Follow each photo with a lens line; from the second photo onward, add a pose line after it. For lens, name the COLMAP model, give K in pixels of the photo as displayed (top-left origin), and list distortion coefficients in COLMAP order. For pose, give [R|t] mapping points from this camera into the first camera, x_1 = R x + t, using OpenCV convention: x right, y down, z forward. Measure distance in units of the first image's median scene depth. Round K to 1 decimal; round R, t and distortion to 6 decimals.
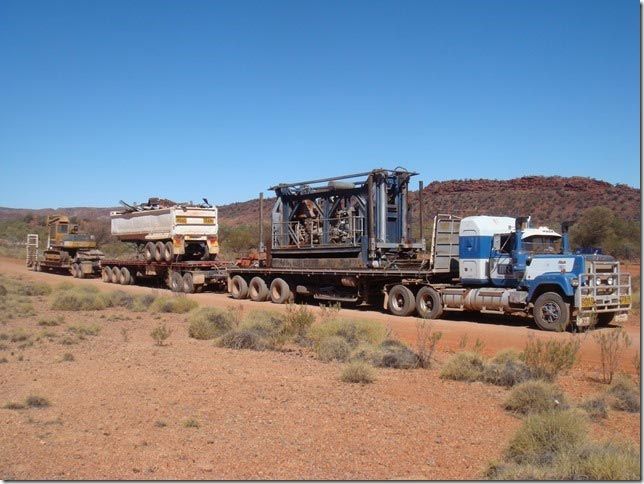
lens RADIAL K [[708.2, 0, 322.0], [0, 708.2, 242.0], [0, 0, 1]] dist [-0.131458, 0.068433]
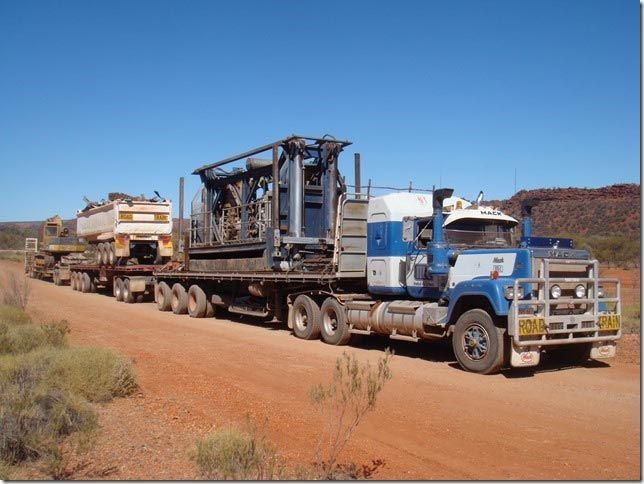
lens RADIAL K [[708.2, 0, 322.0], [0, 708.2, 242.0], [0, 0, 1]] dist [-0.131458, 0.068433]
pose [[0.992748, -0.000172, -0.120212, 0.200166], [-0.001543, 0.999898, -0.014173, 0.016683], [0.120202, 0.014256, 0.992647, 0.279631]]
